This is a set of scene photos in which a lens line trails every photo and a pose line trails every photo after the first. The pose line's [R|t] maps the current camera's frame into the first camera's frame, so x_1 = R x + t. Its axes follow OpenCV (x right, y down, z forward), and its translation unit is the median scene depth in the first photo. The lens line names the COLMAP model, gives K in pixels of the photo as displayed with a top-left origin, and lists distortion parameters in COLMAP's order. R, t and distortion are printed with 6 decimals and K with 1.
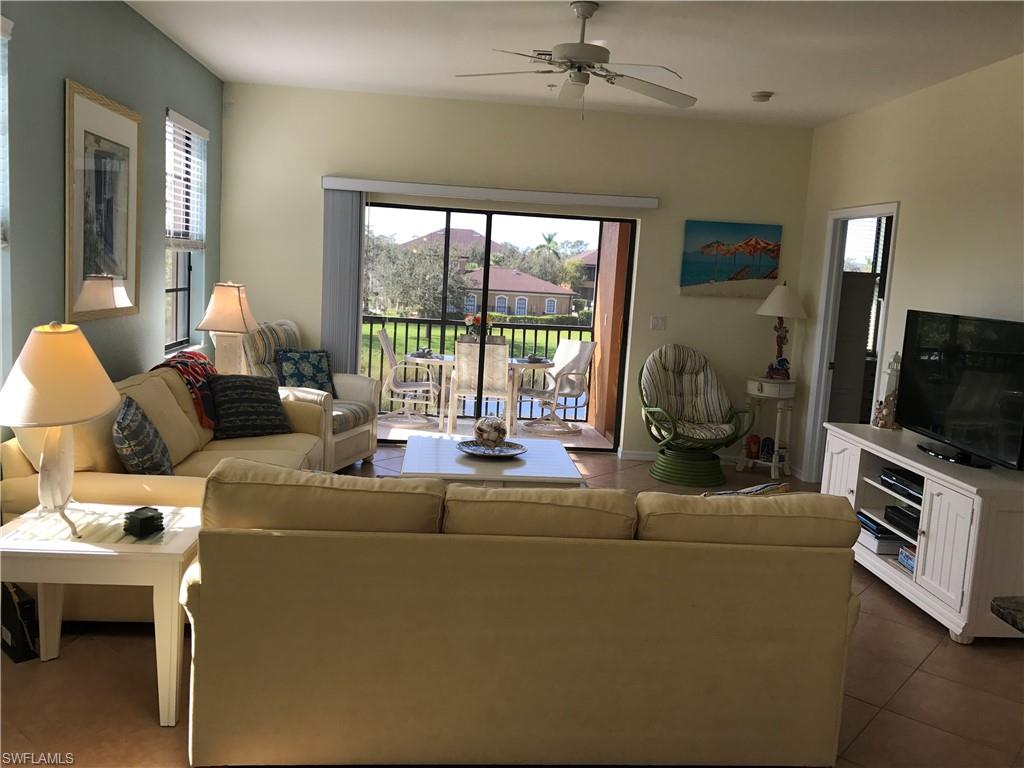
lens RADIAL K [[862.0, 0, 515.1], [0, 862.0, 380.4], [0, 0, 1]] dist [0.047603, -0.015964]
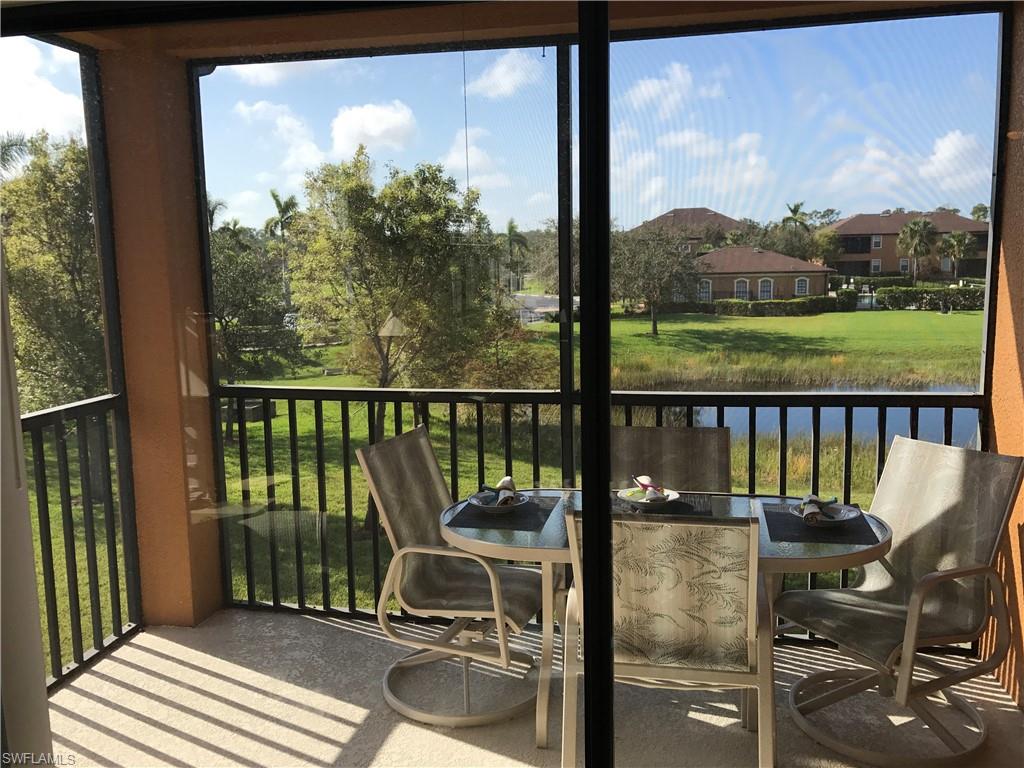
lens RADIAL K [[861.2, 0, 510.0], [0, 861.2, 381.0], [0, 0, 1]] dist [0.005376, -0.005158]
pose [[0.958922, -0.039463, -0.280912, 0.002727], [0.043585, 0.999014, 0.008441, -0.089086], [0.280302, -0.020338, 0.959696, 0.689824]]
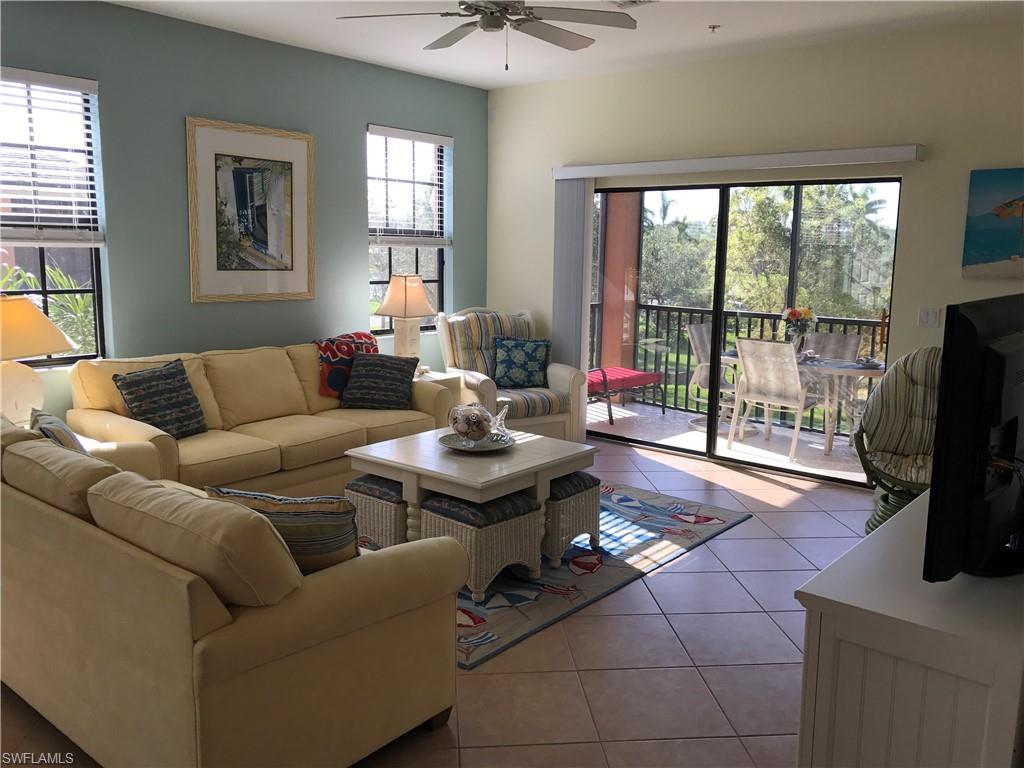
lens RADIAL K [[862.0, 0, 508.9], [0, 862.0, 383.4], [0, 0, 1]] dist [0.047603, -0.015964]
pose [[0.707117, 0.067056, -0.703910, 0.378906], [-0.068745, 0.997297, 0.025947, -0.005896], [0.703747, 0.030043, 0.709815, 0.209000]]
